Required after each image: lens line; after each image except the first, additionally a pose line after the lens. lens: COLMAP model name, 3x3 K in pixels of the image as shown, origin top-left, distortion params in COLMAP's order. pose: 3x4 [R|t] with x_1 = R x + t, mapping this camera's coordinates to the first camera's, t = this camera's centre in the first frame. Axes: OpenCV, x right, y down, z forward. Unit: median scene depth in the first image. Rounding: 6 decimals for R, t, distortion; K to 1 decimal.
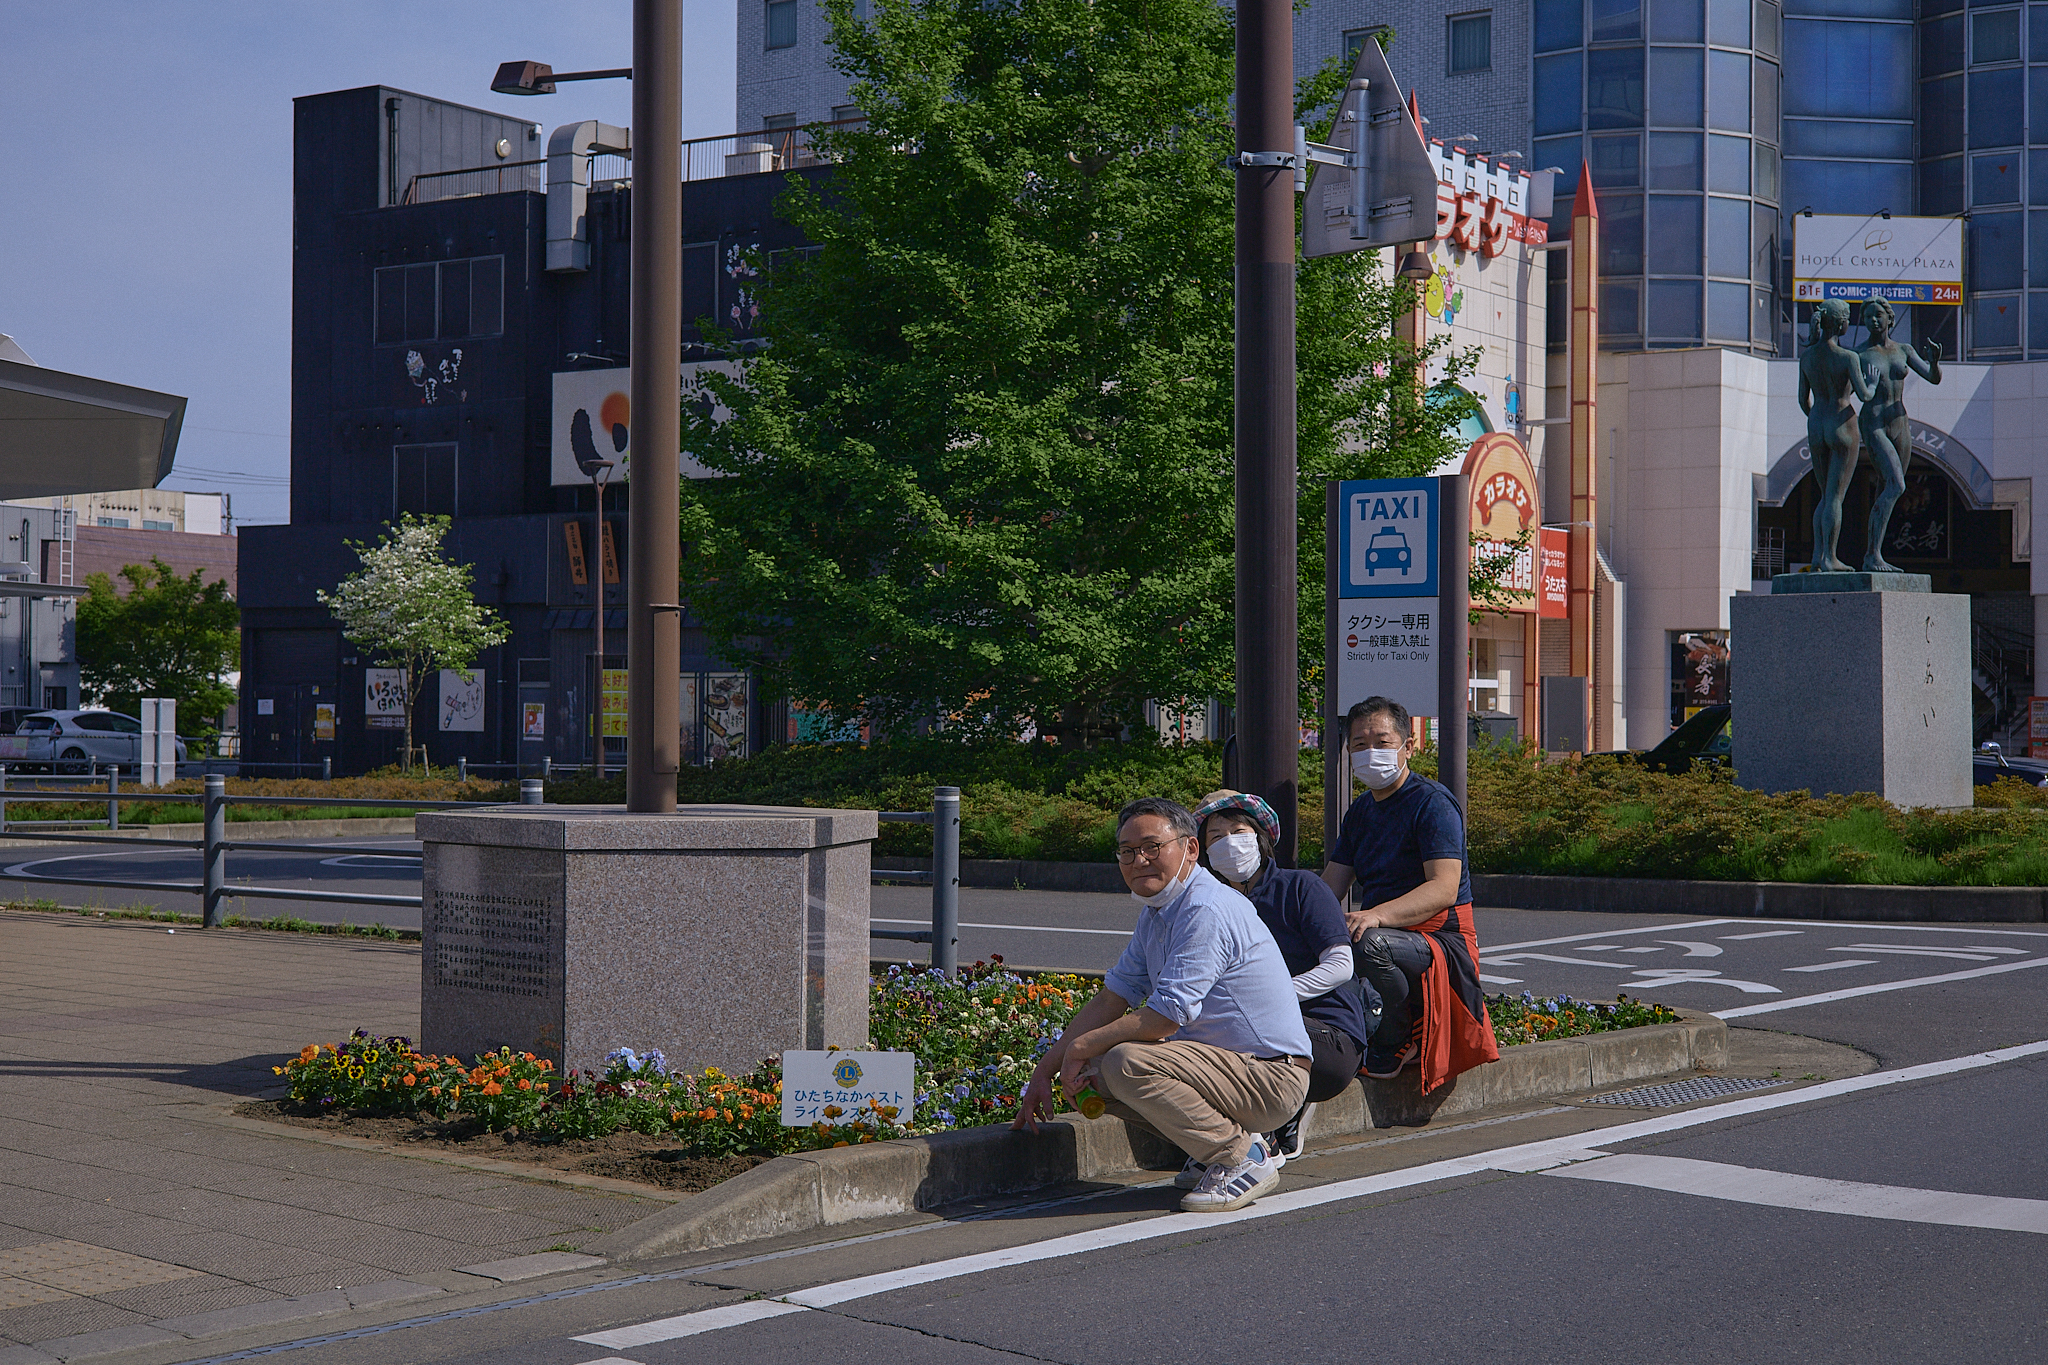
lens RADIAL K [[3016.6, 0, 1019.3], [0, 3016.6, 689.1], [0, 0, 1]] dist [0.011495, 0.000000]
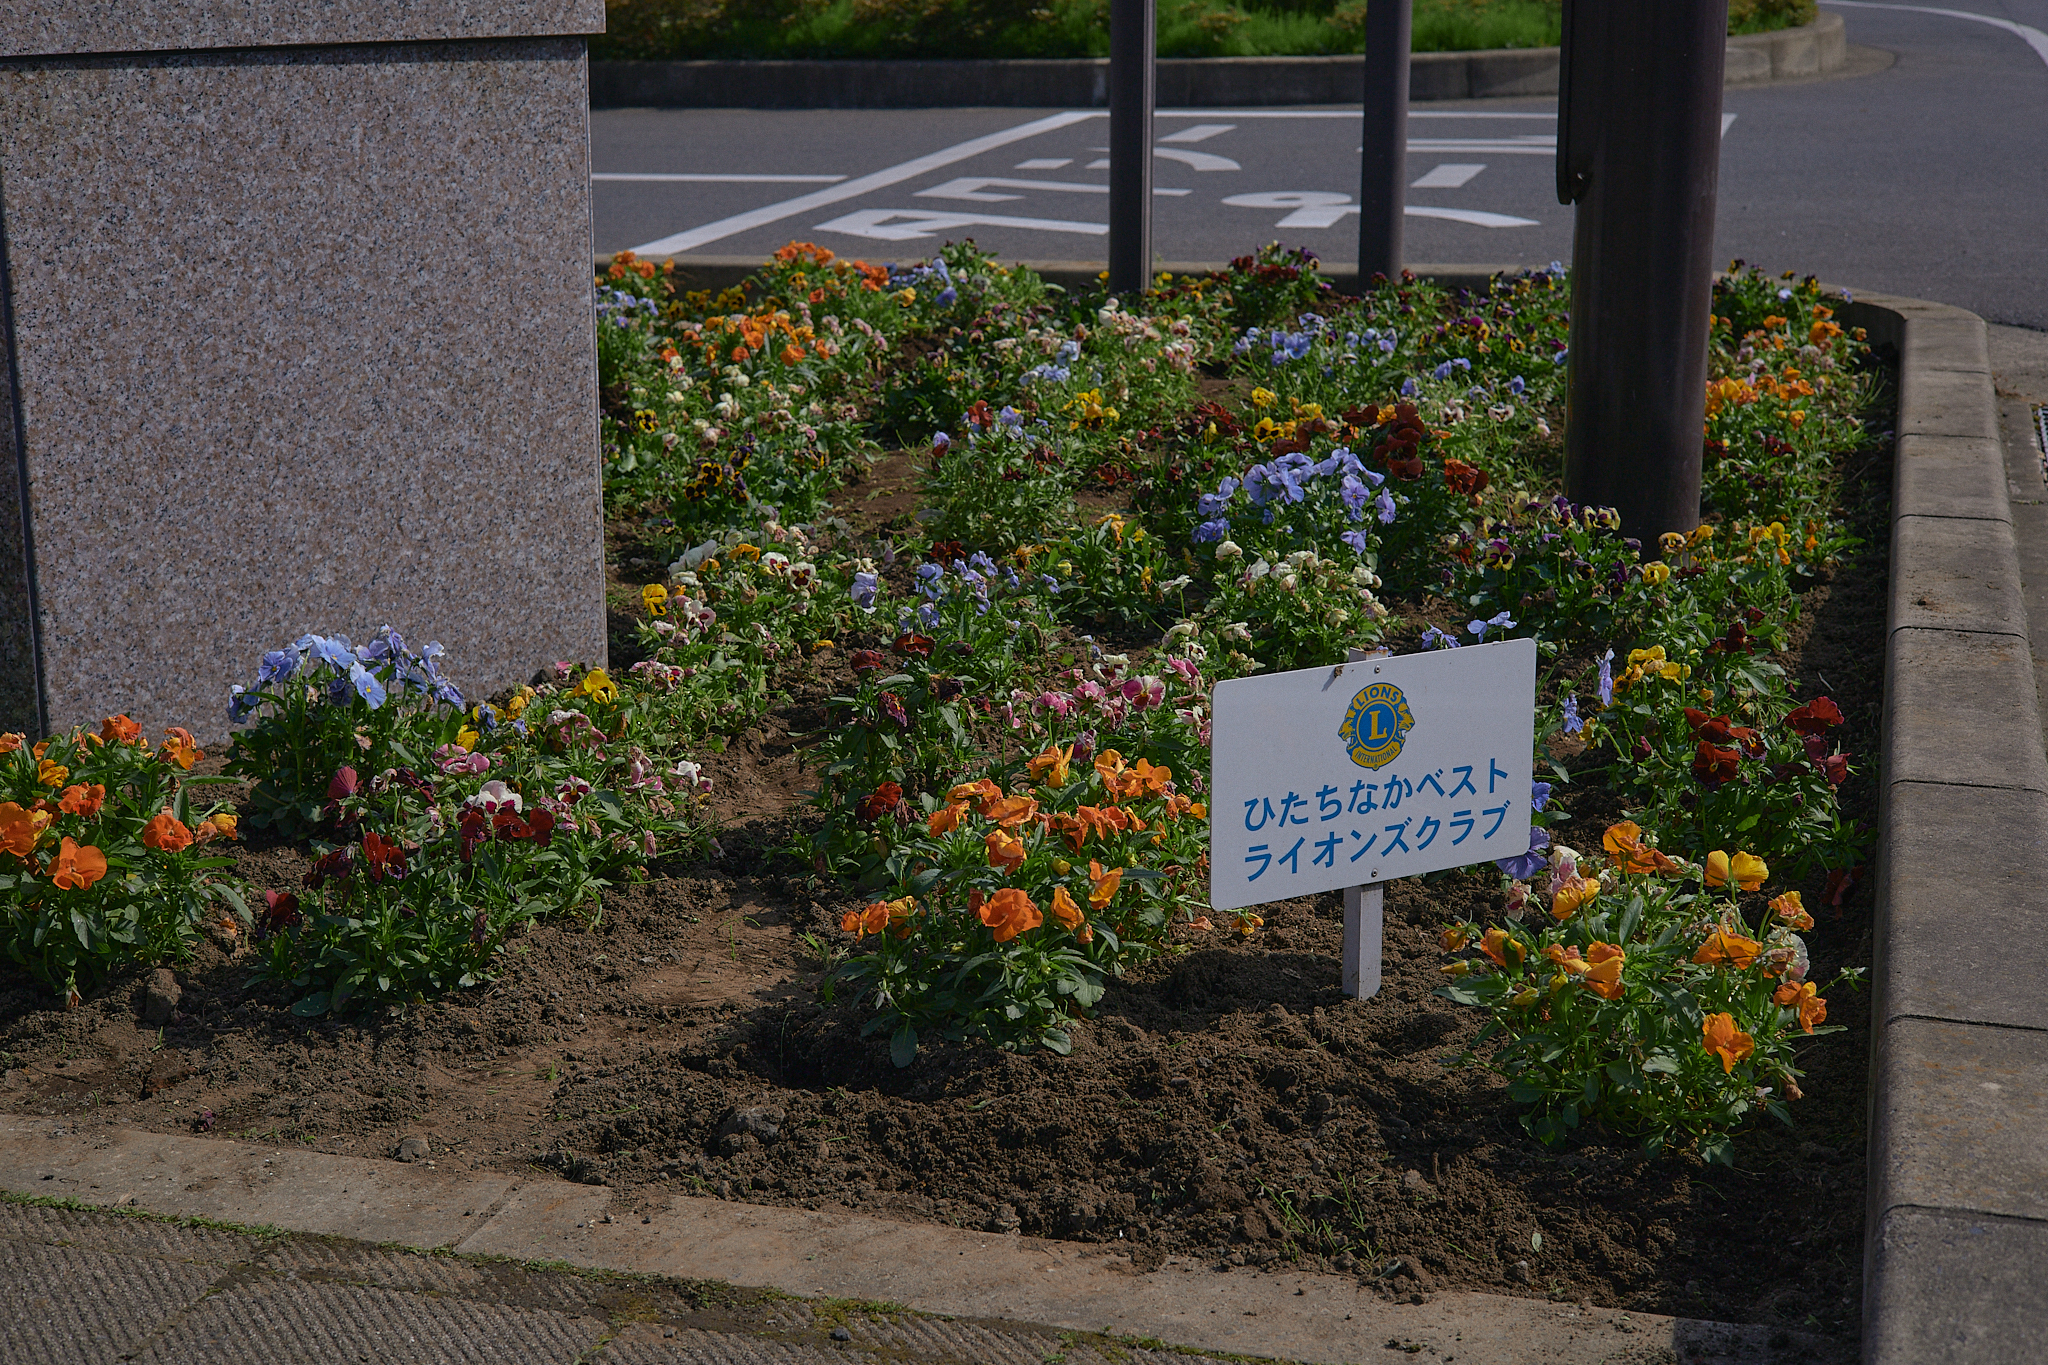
lens RADIAL K [[3016.6, 0, 1022.3], [0, 3016.6, 676.6], [0, 0, 1]] dist [0.011495, 0.000000]
pose [[0.892128, -0.122072, 0.434977, -0.090781], [0.004871, 0.965347, 0.260925, 0.014777], [-0.451756, -0.230660, 0.861808, 0.290142]]
